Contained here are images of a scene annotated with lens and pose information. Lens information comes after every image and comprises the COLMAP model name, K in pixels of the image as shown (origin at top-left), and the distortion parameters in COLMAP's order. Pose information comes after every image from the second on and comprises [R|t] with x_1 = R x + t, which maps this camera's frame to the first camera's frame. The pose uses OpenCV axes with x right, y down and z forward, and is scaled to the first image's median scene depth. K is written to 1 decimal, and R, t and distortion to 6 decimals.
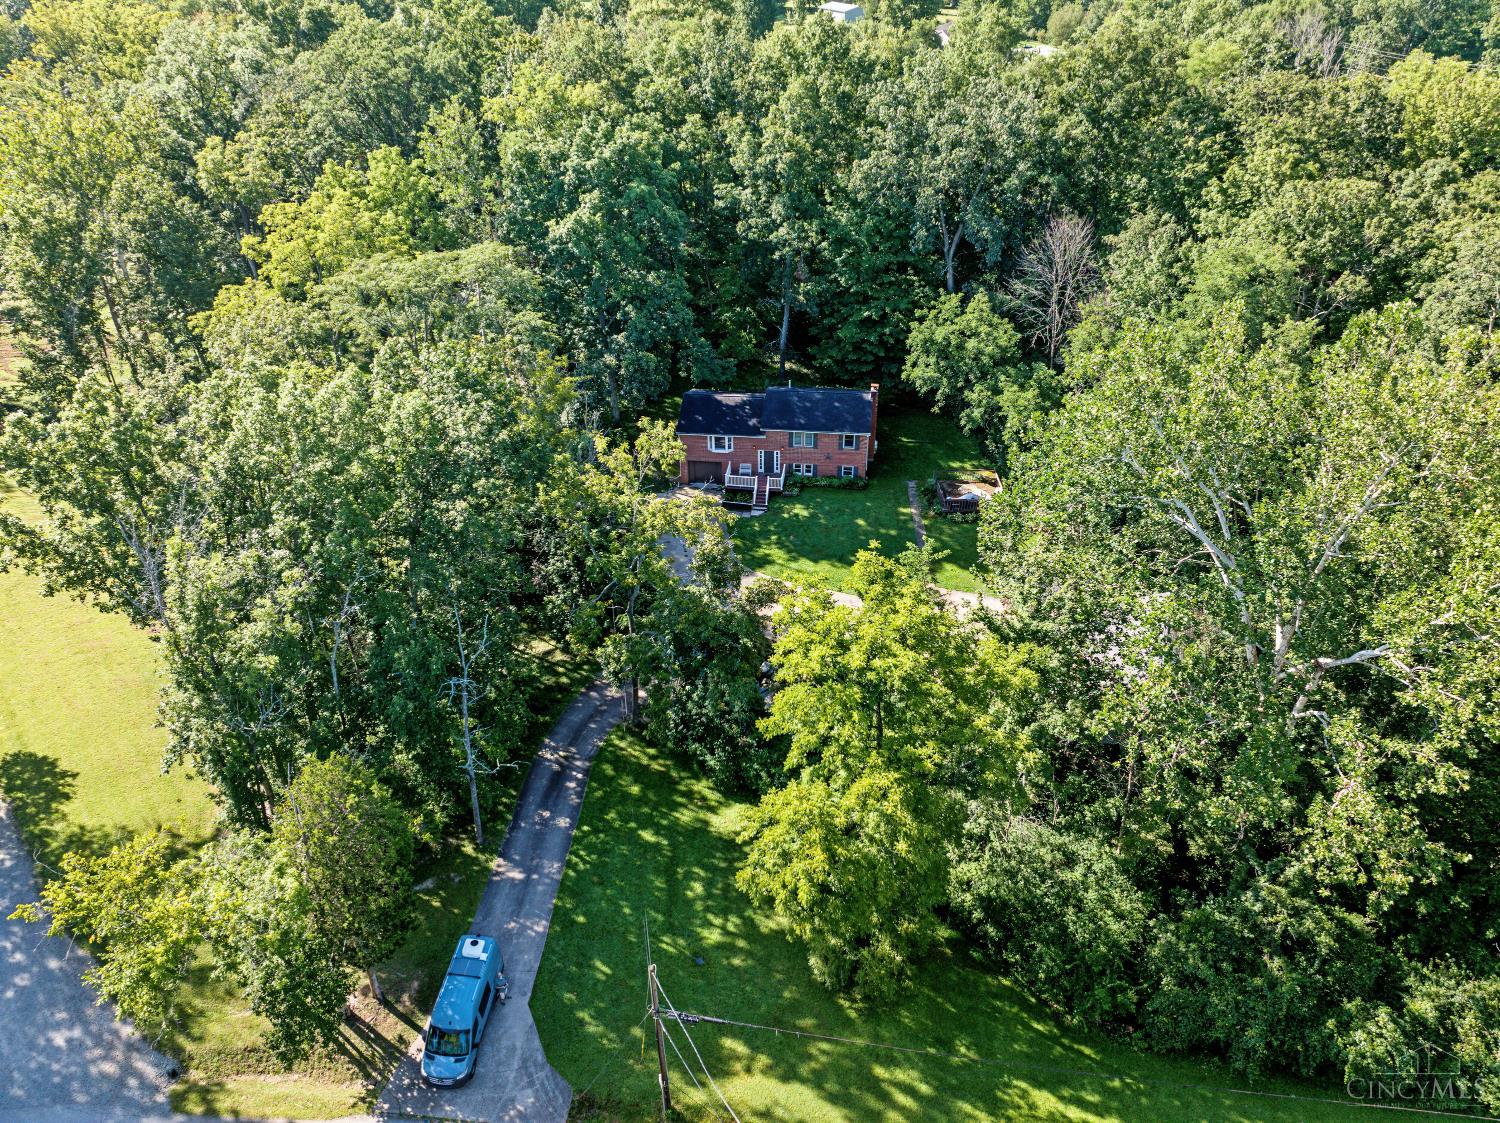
lens RADIAL K [[1060.7, 0, 755.4], [0, 1060.7, 557.6], [0, 0, 1]] dist [-0.042871, 0.005358]
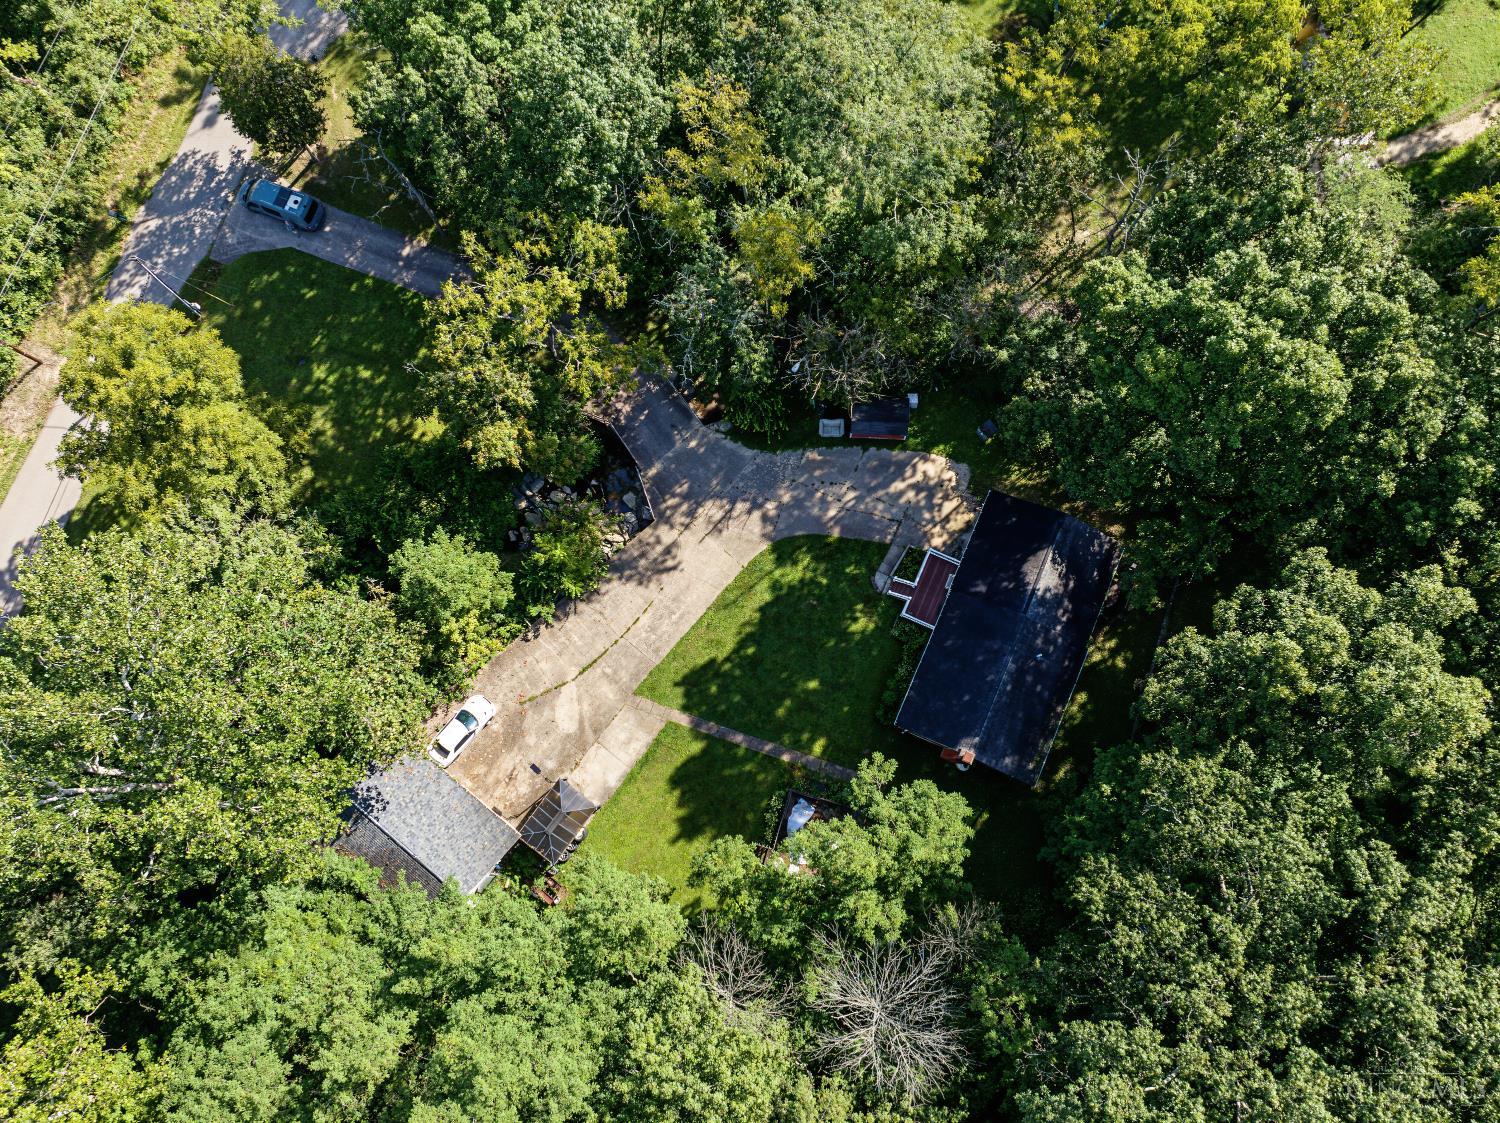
lens RADIAL K [[1085.8, 0, 750.6], [0, 1085.8, 559.3], [0, 0, 1]] dist [-0.051966, 0.033168]
pose [[-0.302195, 0.939555, -0.160983, 0.163708], [-0.489654, -0.008103, 0.871879, -0.768711], [0.817874, 0.342303, 0.462506, 0.557123]]
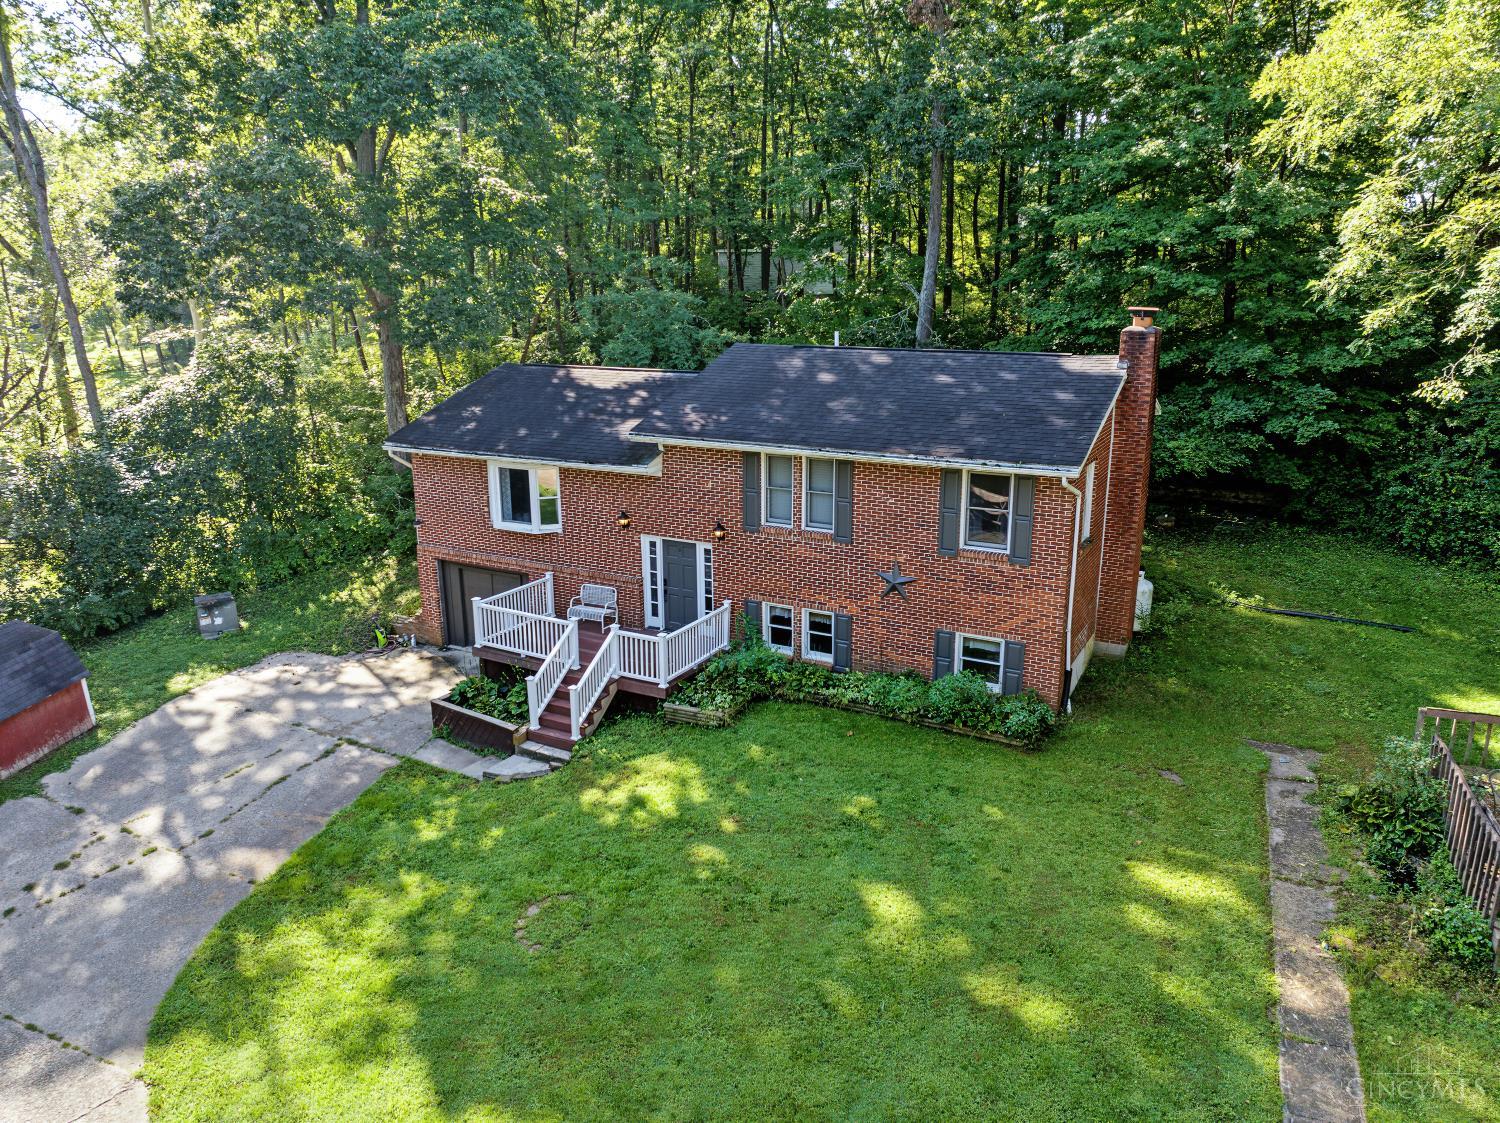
lens RADIAL K [[1139.1, 0, 756.7], [0, 1139.1, 560.3], [0, 0, 1]] dist [-0.046641, 0.000545]
pose [[0.913670, 0.085802, -0.397298, 0.152955], [-0.187263, 0.956405, -0.224103, -0.042400], [0.360749, 0.279156, 0.889906, 0.844145]]
